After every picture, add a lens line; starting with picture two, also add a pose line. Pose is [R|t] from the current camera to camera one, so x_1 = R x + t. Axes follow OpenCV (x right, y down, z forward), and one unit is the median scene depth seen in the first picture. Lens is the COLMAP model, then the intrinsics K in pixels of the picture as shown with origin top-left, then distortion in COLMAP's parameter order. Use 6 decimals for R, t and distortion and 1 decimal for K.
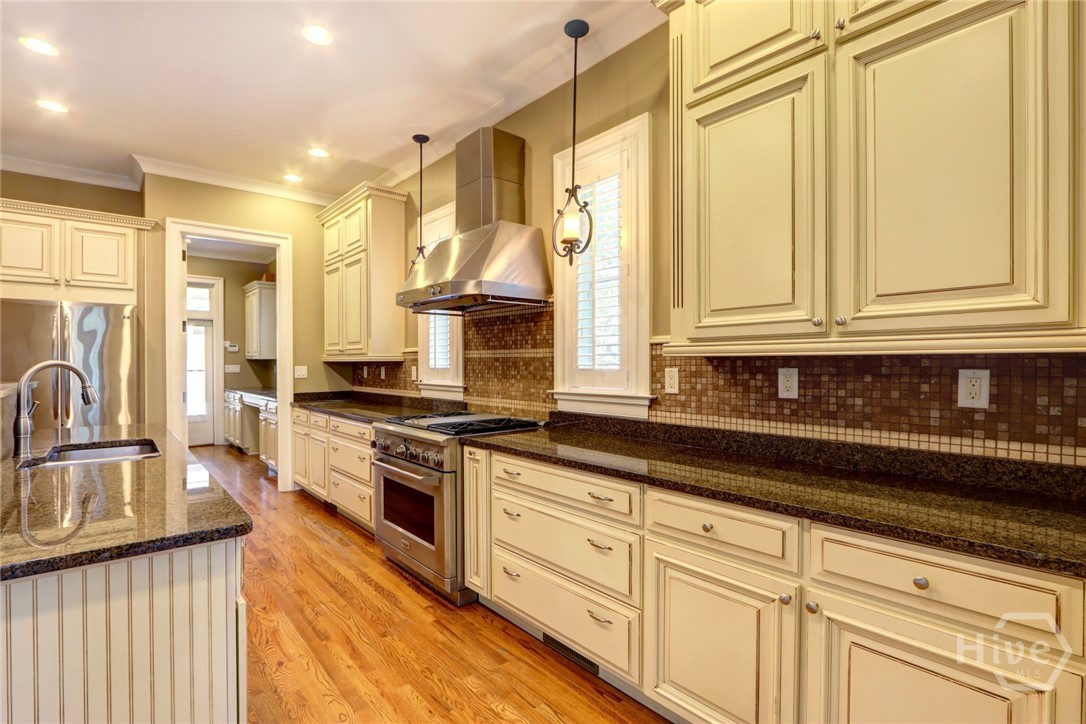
lens RADIAL K [[505.3, 0, 529.0], [0, 505.3, 353.0], [0, 0, 1]] dist [-0.012563, 0.001295]
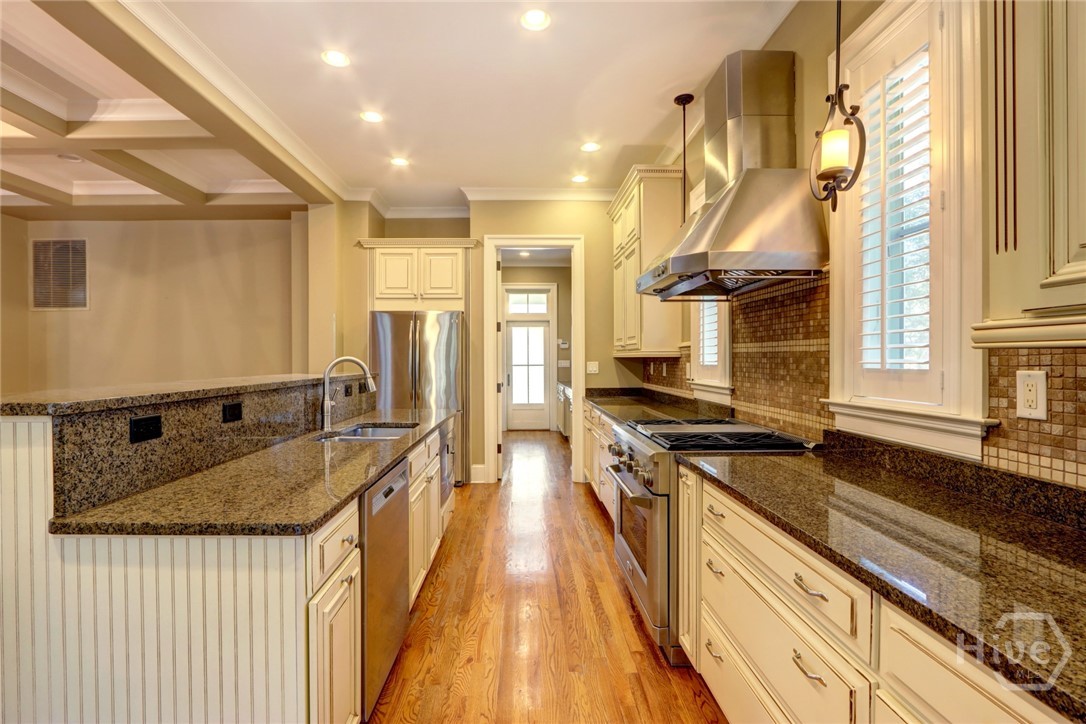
lens RADIAL K [[505.3, 0, 529.0], [0, 505.3, 353.0], [0, 0, 1]] dist [-0.012563, 0.001295]
pose [[0.780026, -0.004352, -0.625732, 0.154697], [0.009520, 0.999943, 0.004912, 0.003464], [0.625675, -0.009788, 0.780023, 0.206763]]
